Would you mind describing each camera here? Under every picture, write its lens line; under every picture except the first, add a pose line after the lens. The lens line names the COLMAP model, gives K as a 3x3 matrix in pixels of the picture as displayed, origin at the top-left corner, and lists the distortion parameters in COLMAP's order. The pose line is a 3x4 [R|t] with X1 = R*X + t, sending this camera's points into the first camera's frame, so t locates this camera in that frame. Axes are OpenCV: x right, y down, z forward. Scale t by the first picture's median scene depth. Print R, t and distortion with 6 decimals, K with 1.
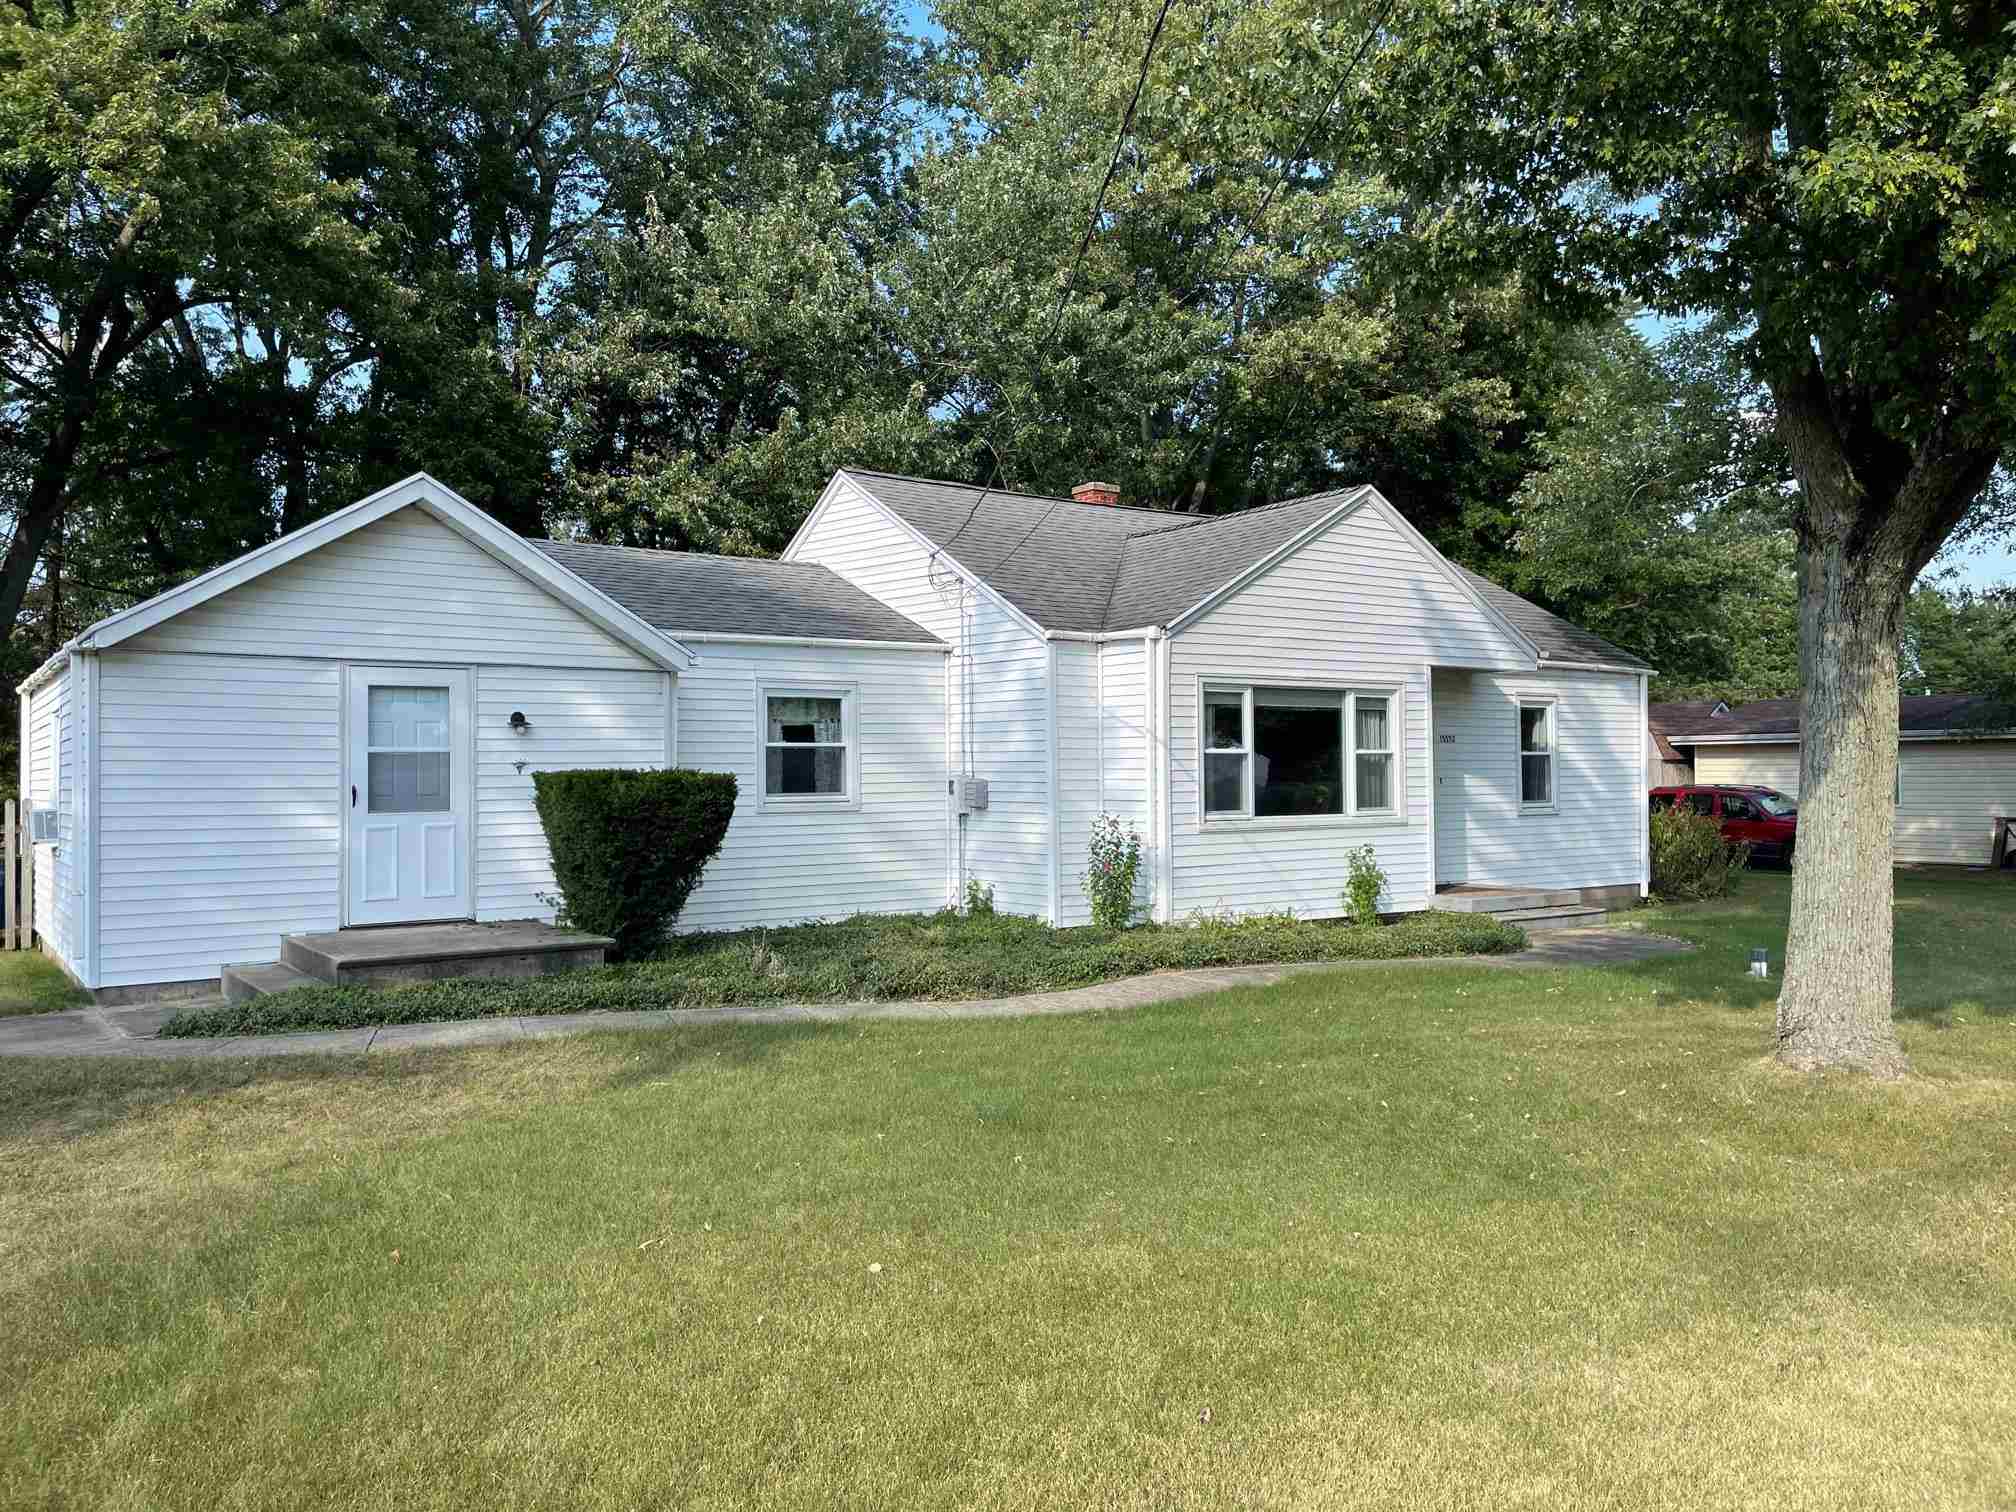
lens RADIAL K [[1518.6, 0, 1013.4], [0, 1518.6, 756.8], [0, 0, 1]] dist [0.087359, -0.124753]
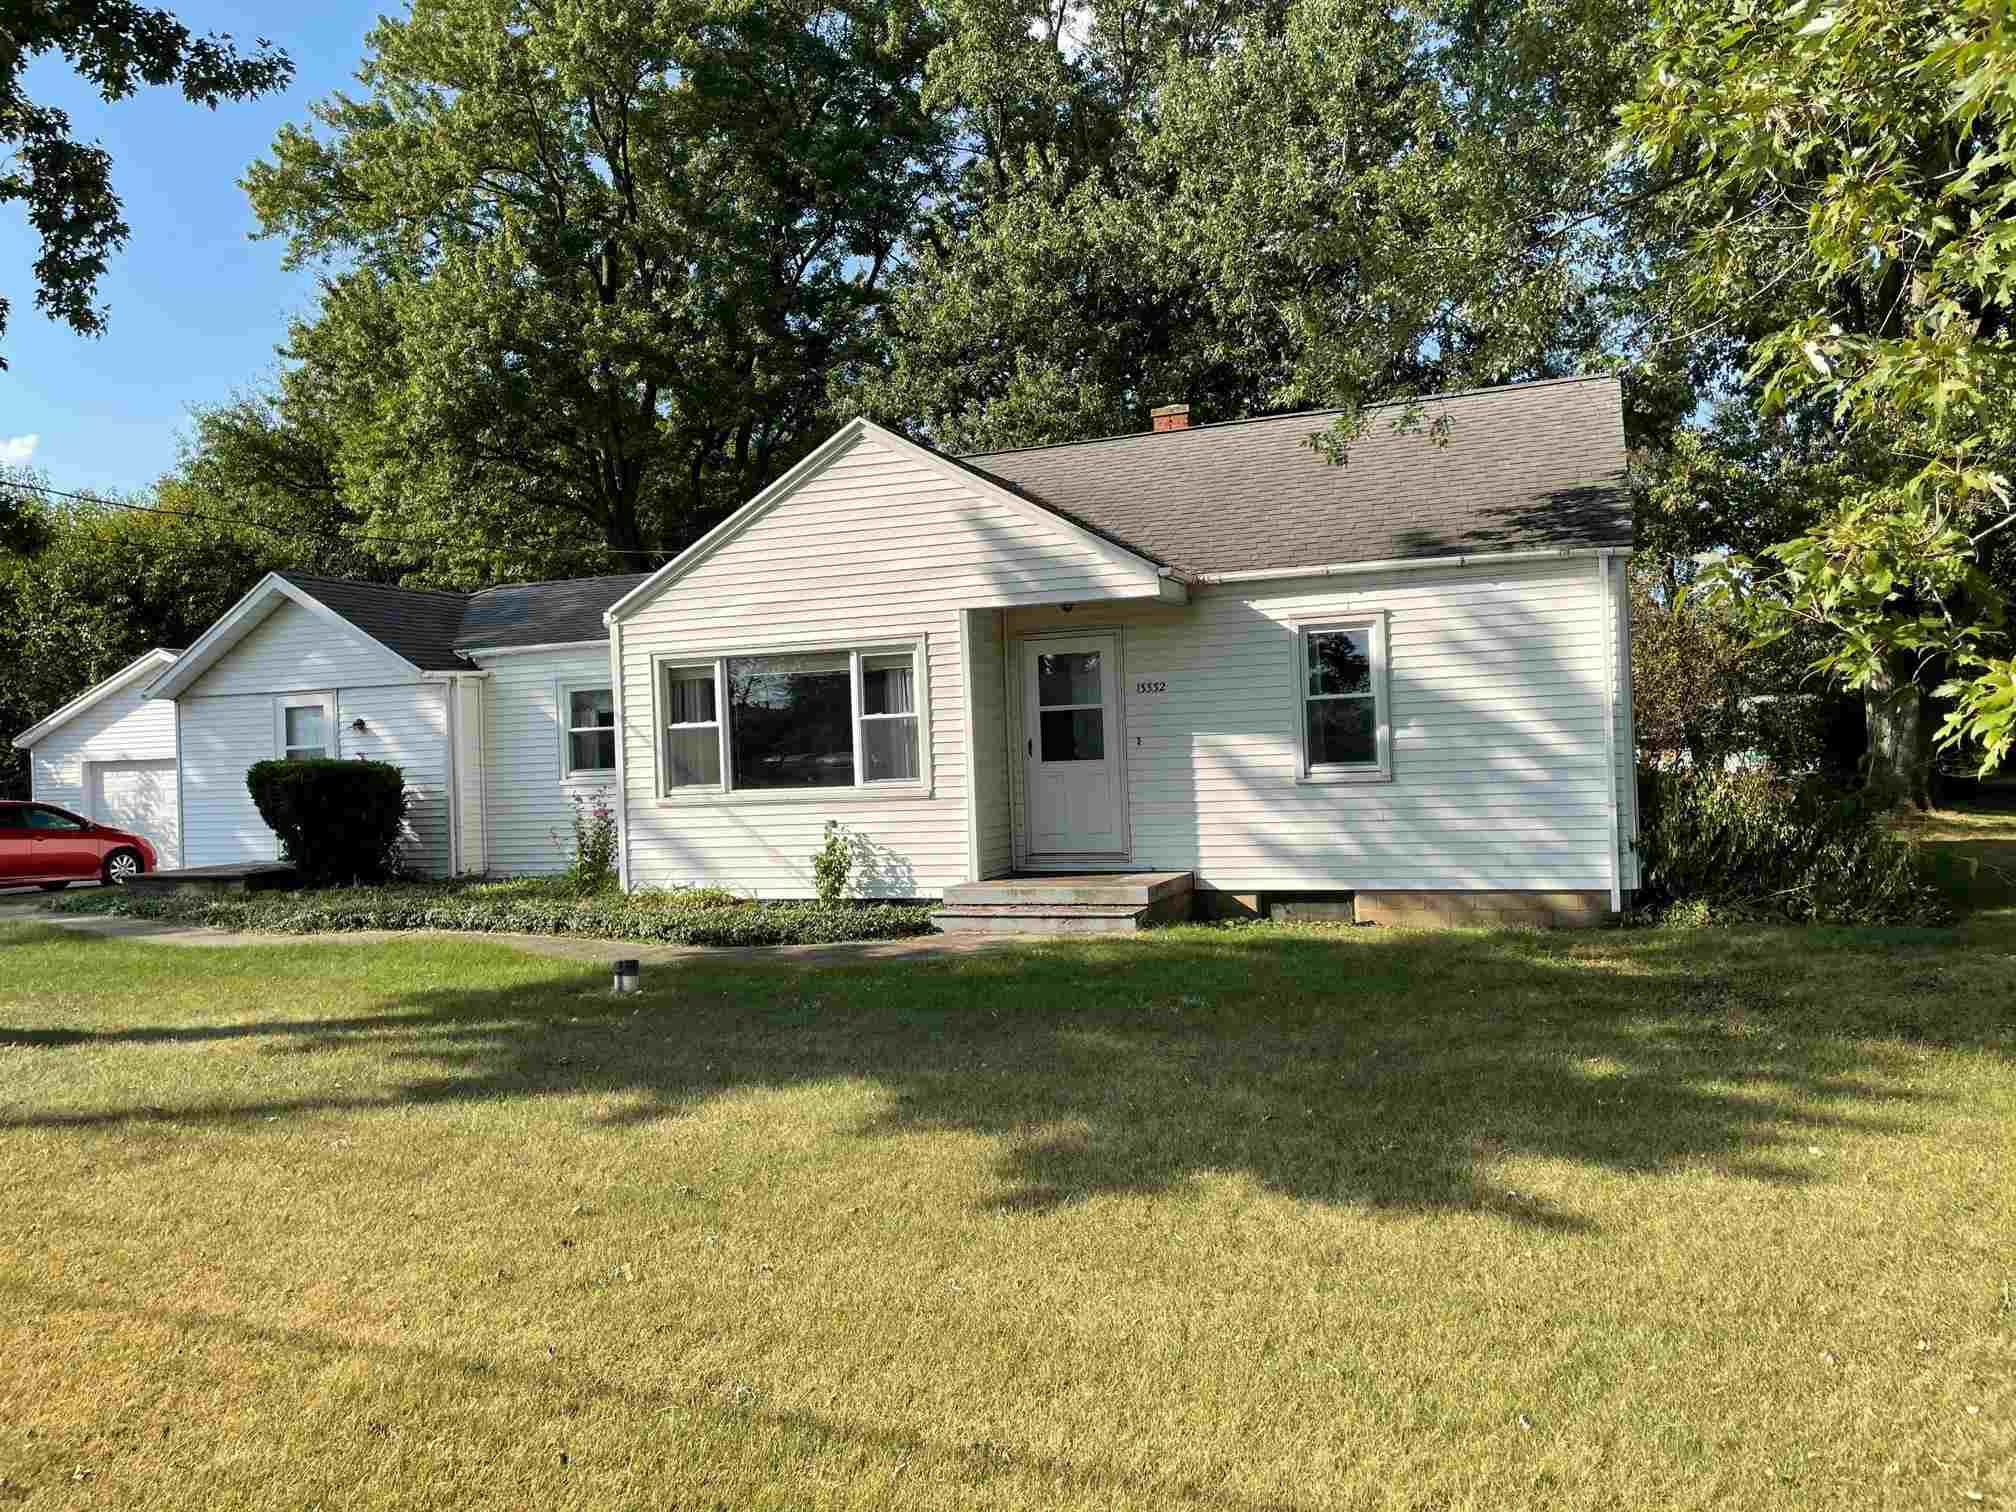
lens RADIAL K [[1518.6, 0, 1013.4], [0, 1518.6, 756.8], [0, 0, 1]] dist [0.087359, -0.124753]
pose [[0.547370, -0.014951, -0.836757, 1.014451], [0.041010, 0.999118, 0.008975, 0.015379], [0.835885, -0.039228, 0.547501, 0.575695]]
